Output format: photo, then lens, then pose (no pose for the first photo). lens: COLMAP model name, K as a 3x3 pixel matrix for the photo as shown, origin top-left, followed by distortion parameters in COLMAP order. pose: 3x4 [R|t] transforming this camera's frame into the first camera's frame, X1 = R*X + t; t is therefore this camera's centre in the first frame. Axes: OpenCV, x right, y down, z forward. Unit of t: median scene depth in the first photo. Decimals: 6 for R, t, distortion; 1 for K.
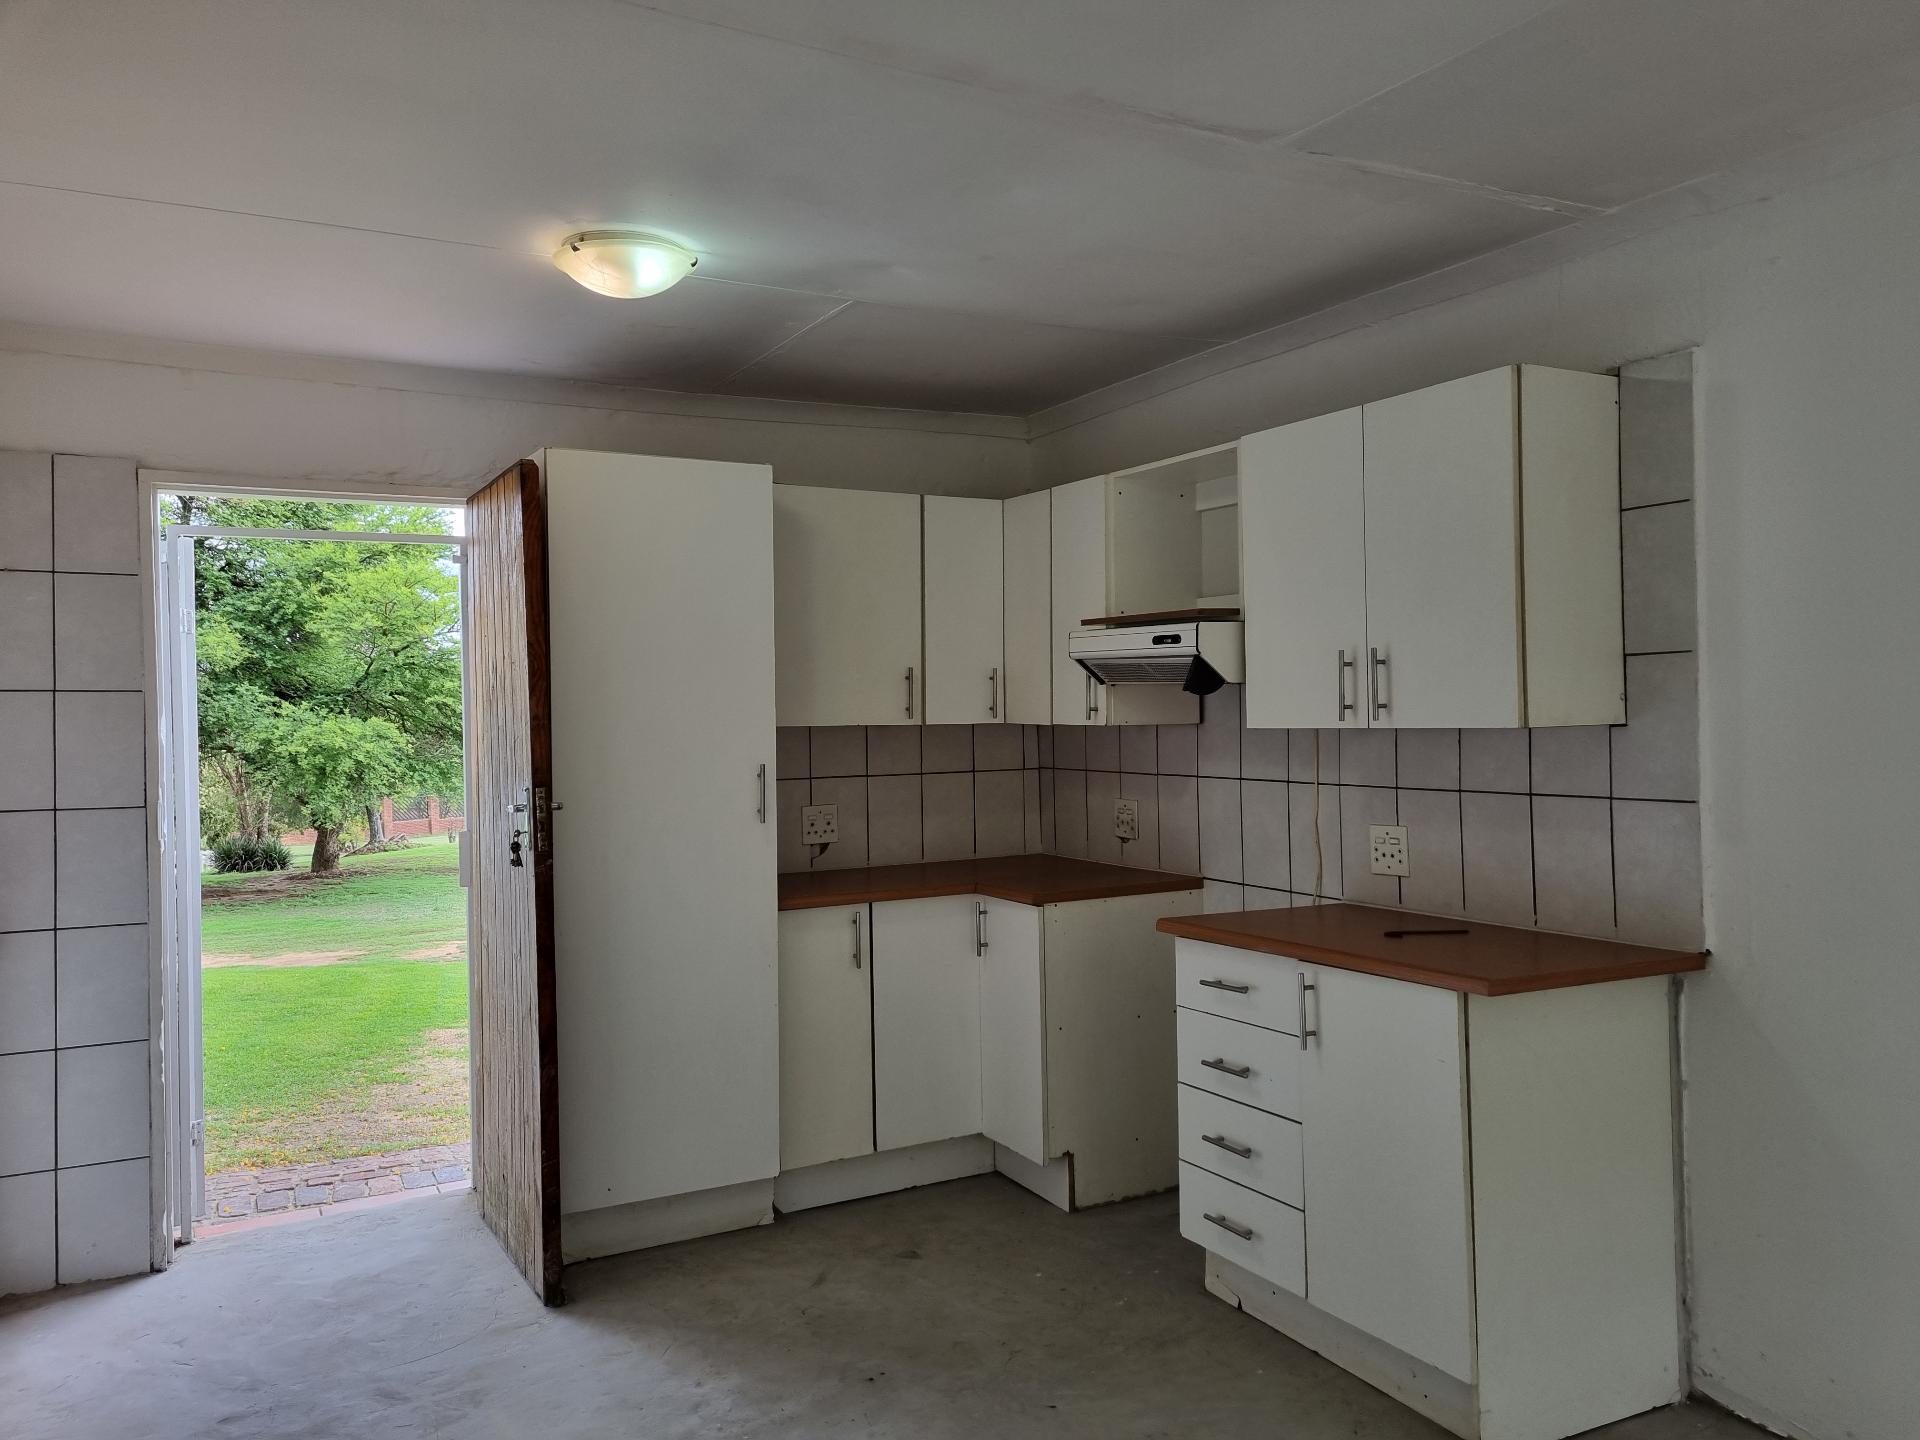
lens RADIAL K [[1448.0, 0, 957.0], [0, 1448.0, 714.1], [0, 0, 1]] dist [0.052034, -0.040441]
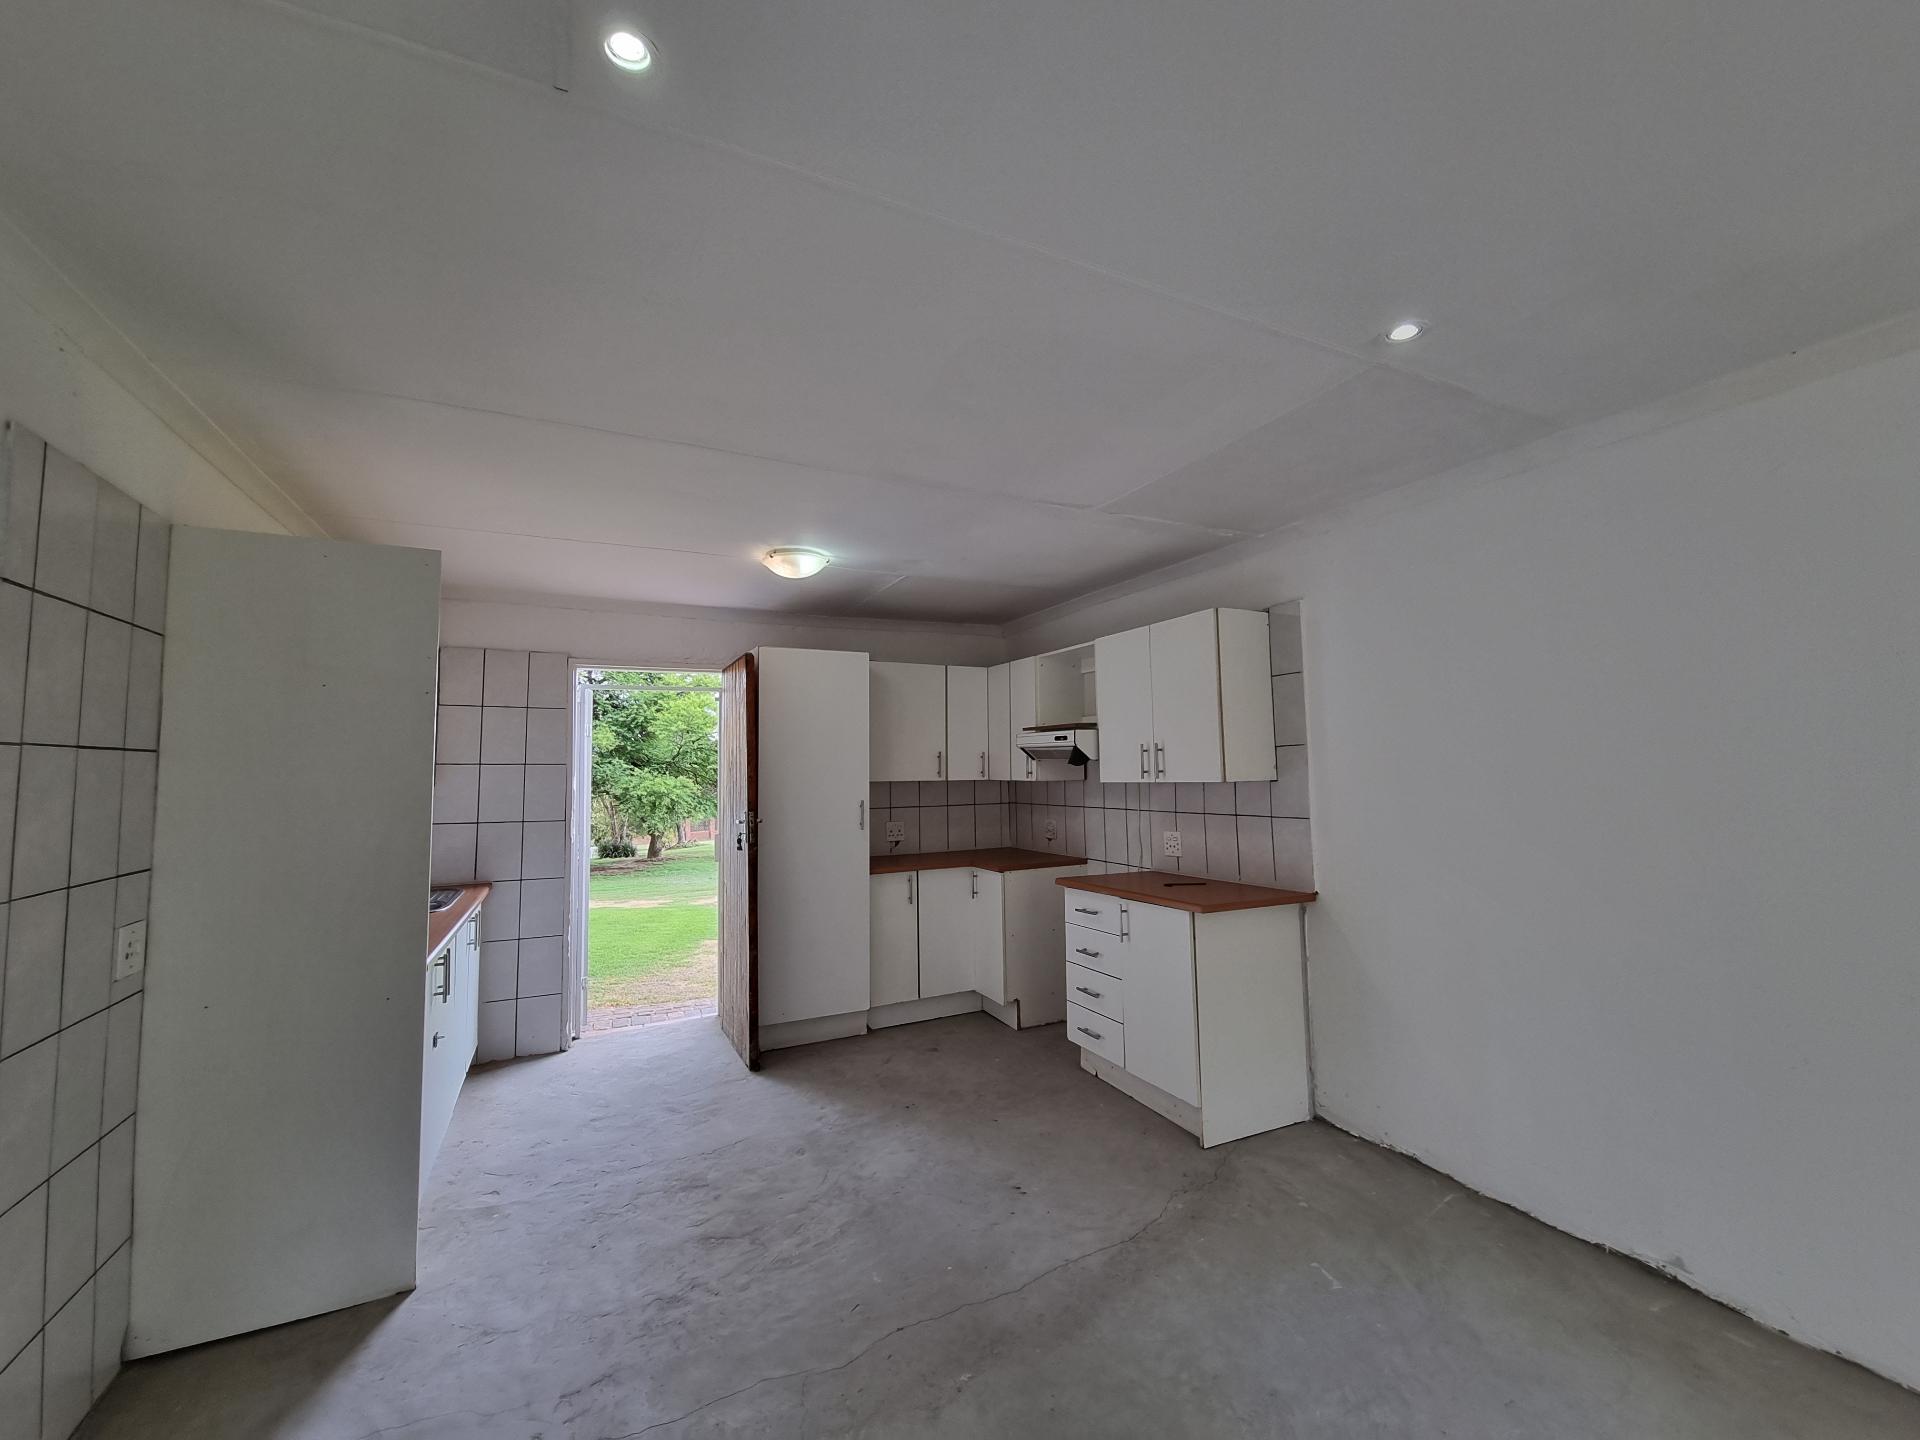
lens RADIAL K [[785.2, 0, 967.1], [0, 785.2, 712.8], [0, 0, 1]] dist [-0.007514, 0.000589]
pose [[0.999443, -0.002753, -0.033255, 0.051732], [0.000137, 0.996921, -0.078411, -0.001074], [0.033368, 0.078363, 0.996366, -0.097669]]
